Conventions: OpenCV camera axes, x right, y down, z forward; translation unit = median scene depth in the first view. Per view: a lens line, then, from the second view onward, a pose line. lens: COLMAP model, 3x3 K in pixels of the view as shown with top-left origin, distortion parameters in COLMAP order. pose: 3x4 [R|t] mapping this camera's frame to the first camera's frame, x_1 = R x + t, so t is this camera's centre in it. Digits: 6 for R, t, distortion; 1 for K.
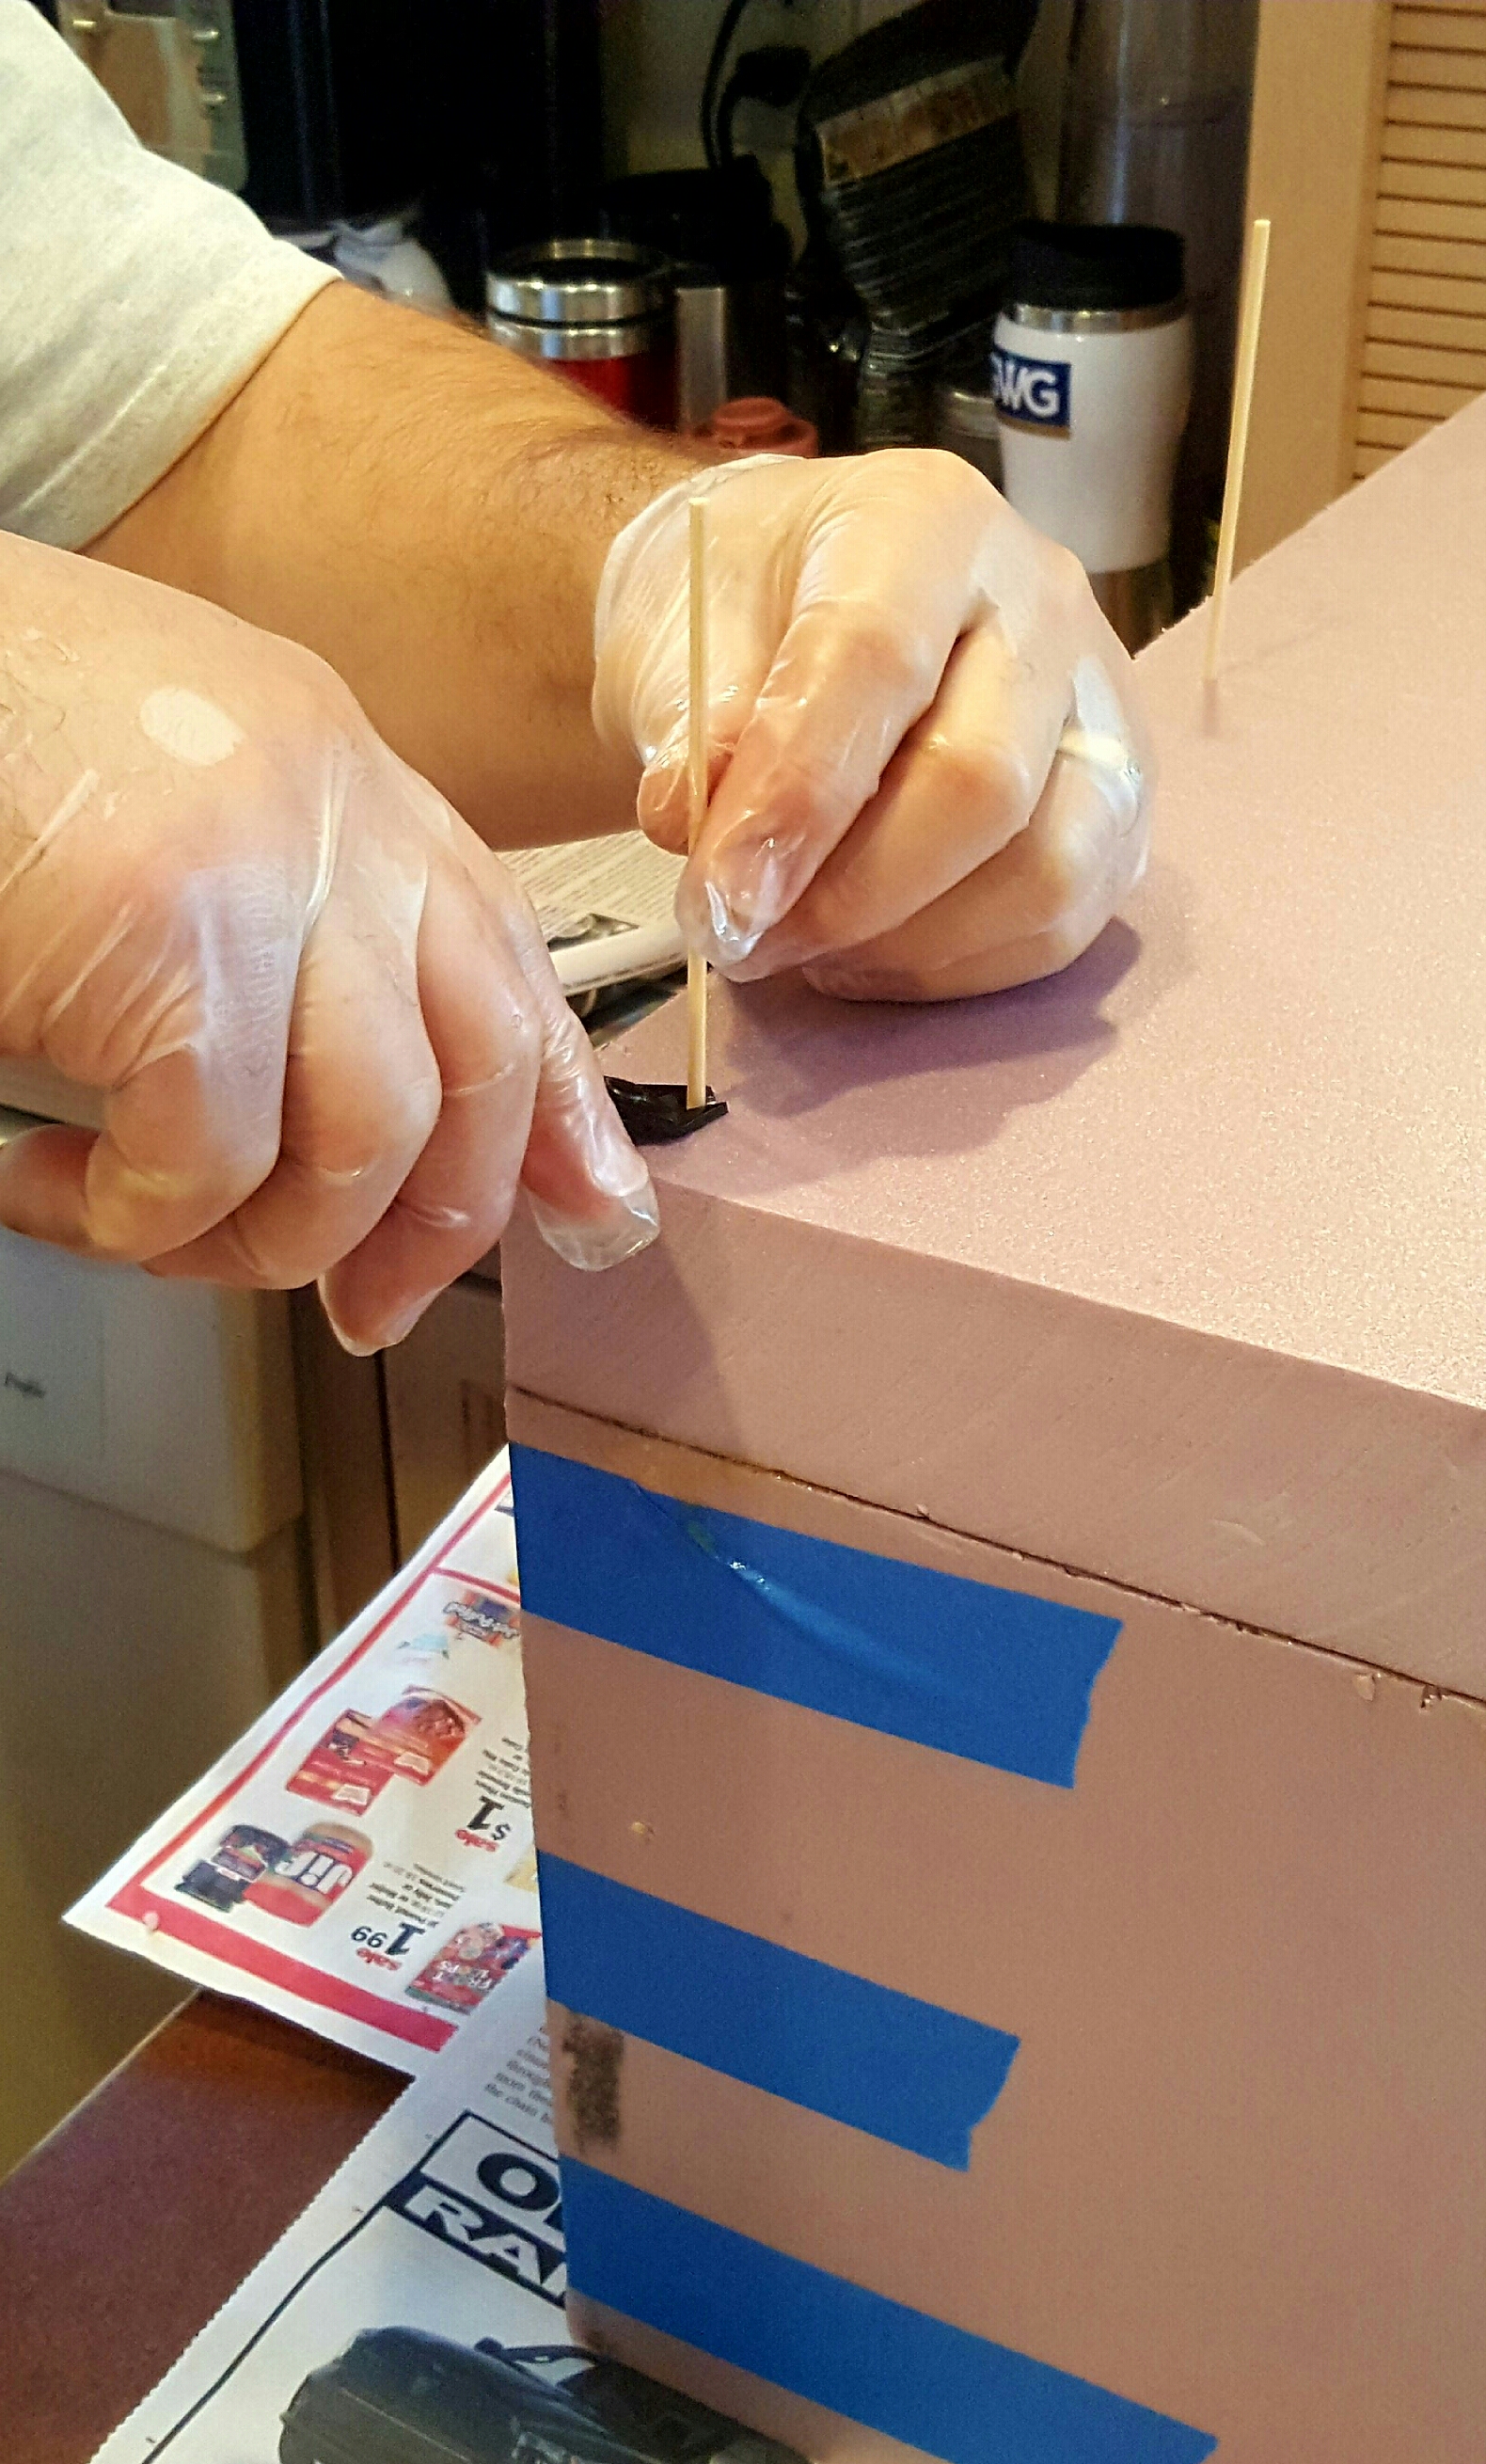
lens RADIAL K [[3188.8, 0, 682.2], [0, 3188.8, 1232.7], [0, 0, 1]] dist [-0.010896, -0.012225]
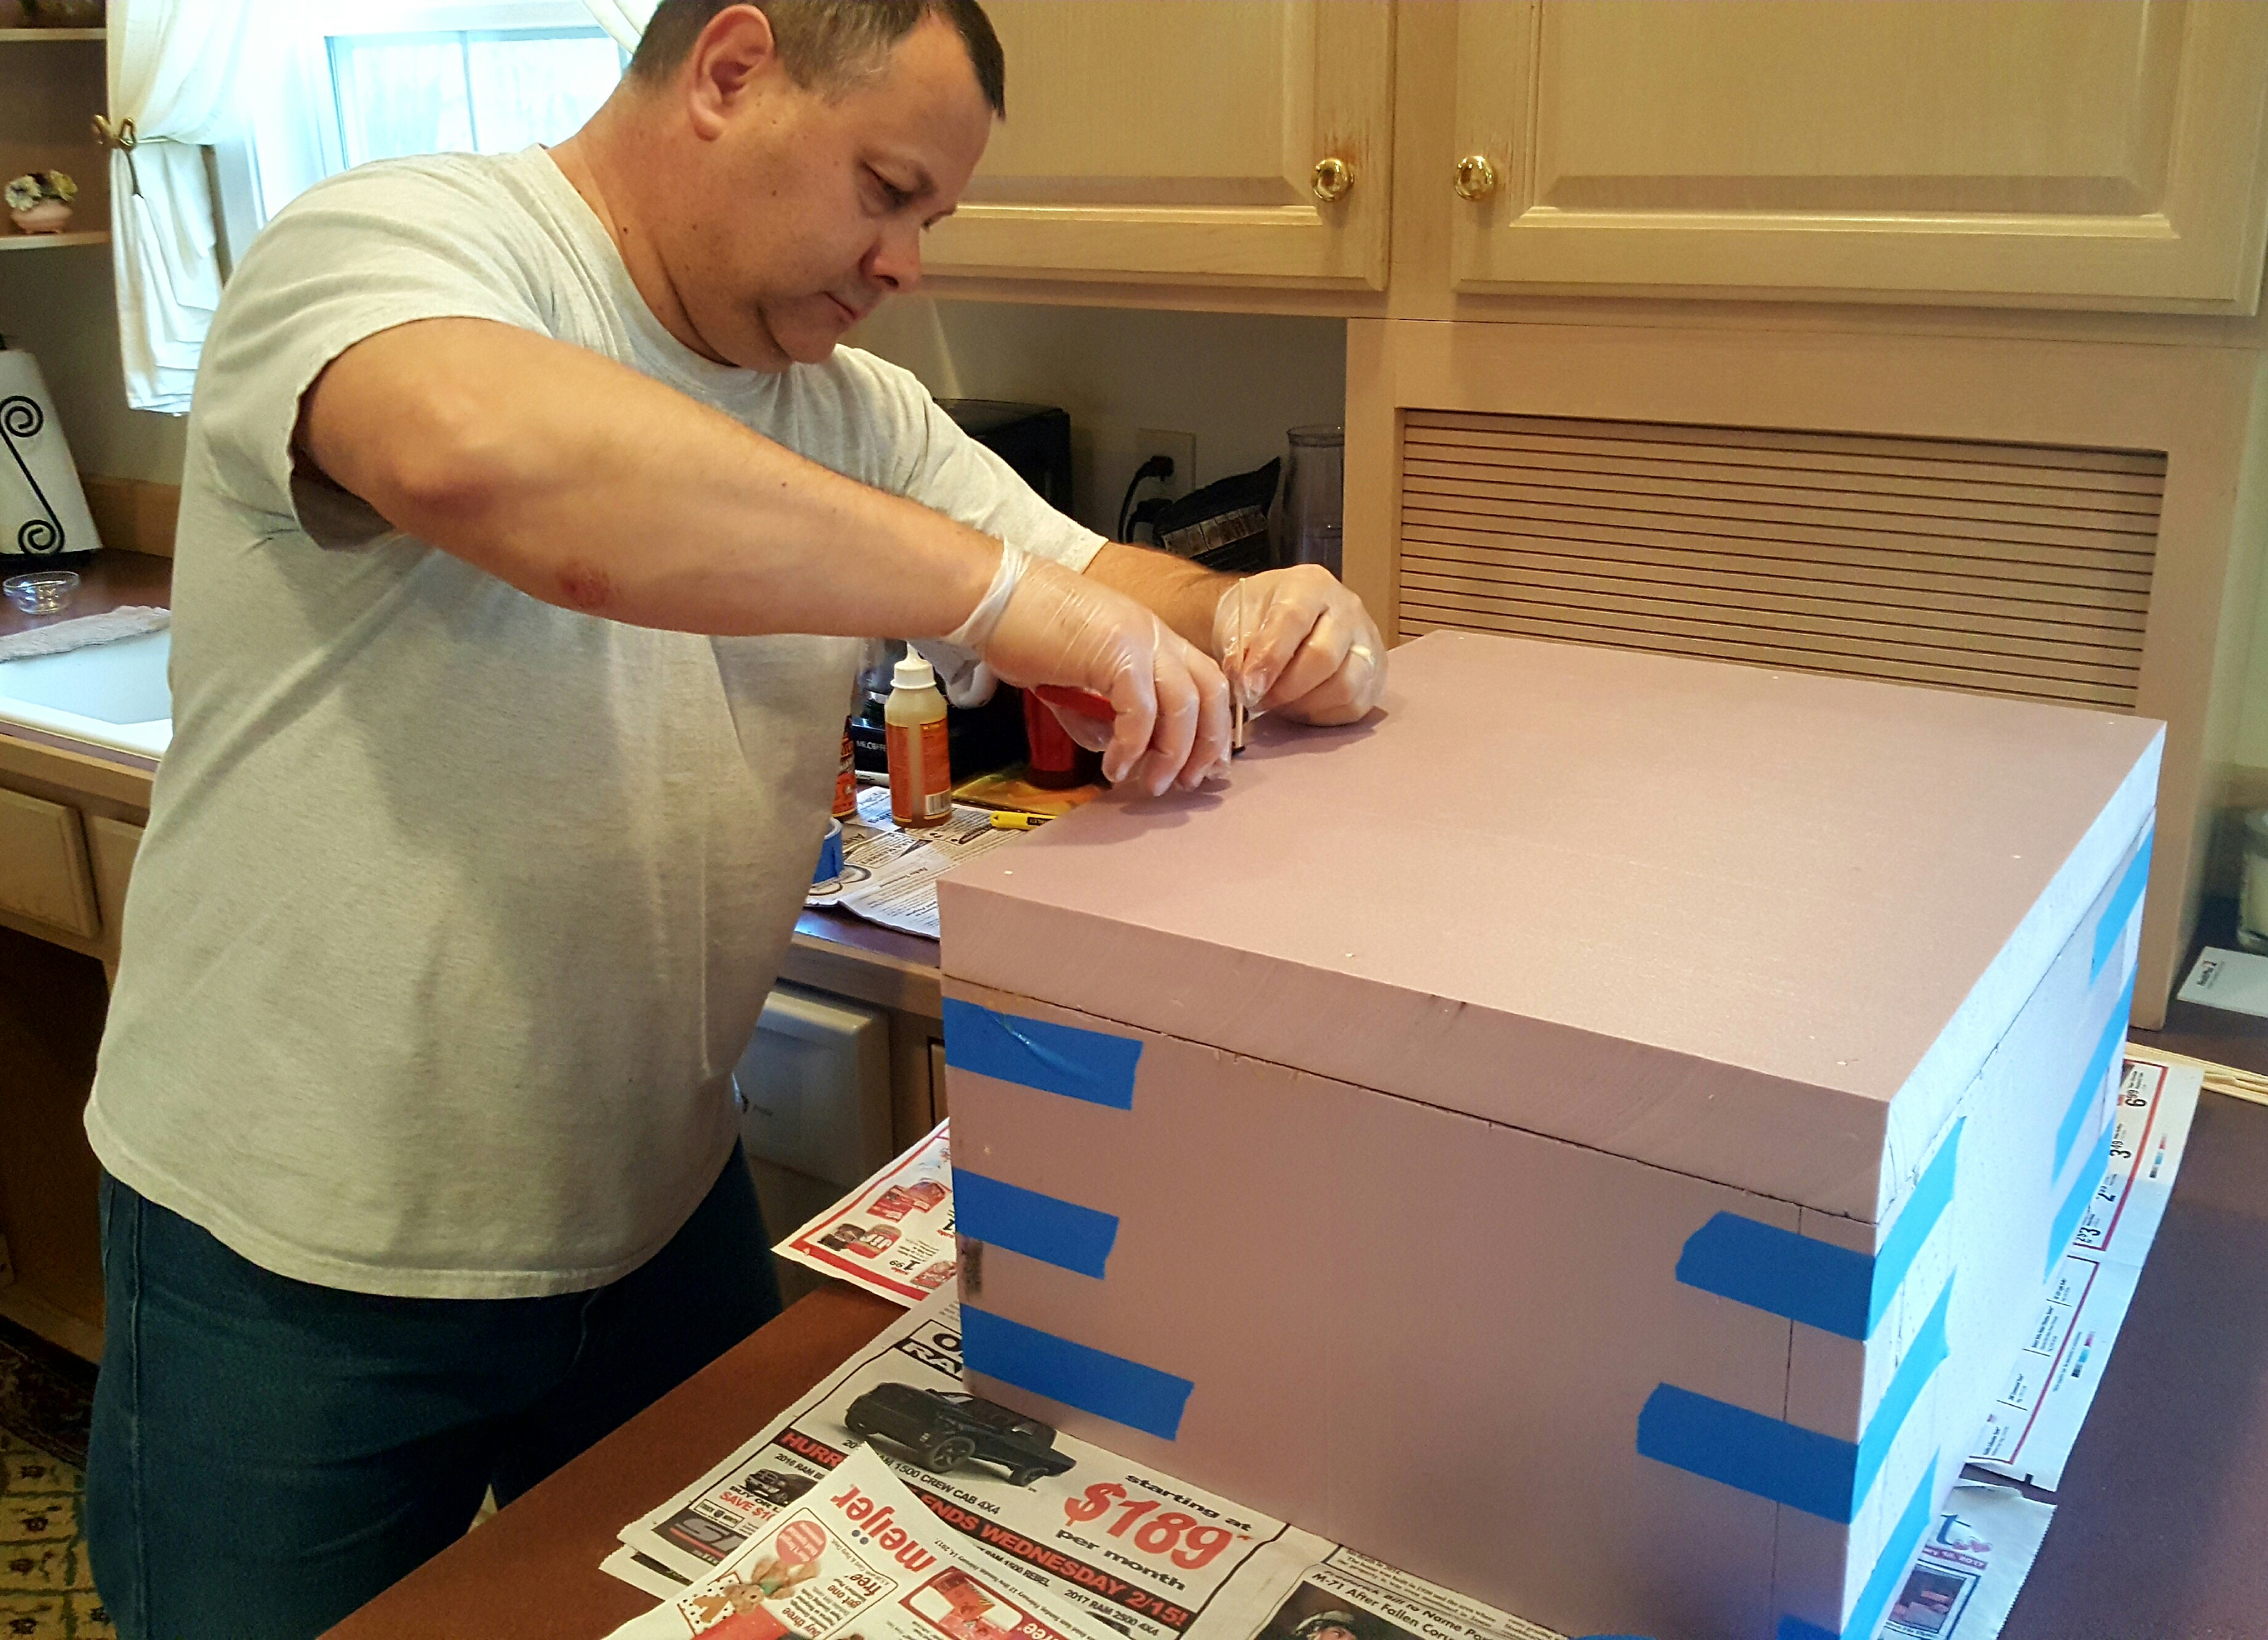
lens RADIAL K [[2100.1, 0, 1134.0], [0, 2100.1, 820.0], [0, 0, 1]] dist [0.001246, 0.000781]
pose [[0.999349, 0.016416, -0.032131, 0.126327], [-0.022279, 0.981216, -0.191624, 0.194298], [0.028382, 0.192215, 0.980942, -0.613940]]
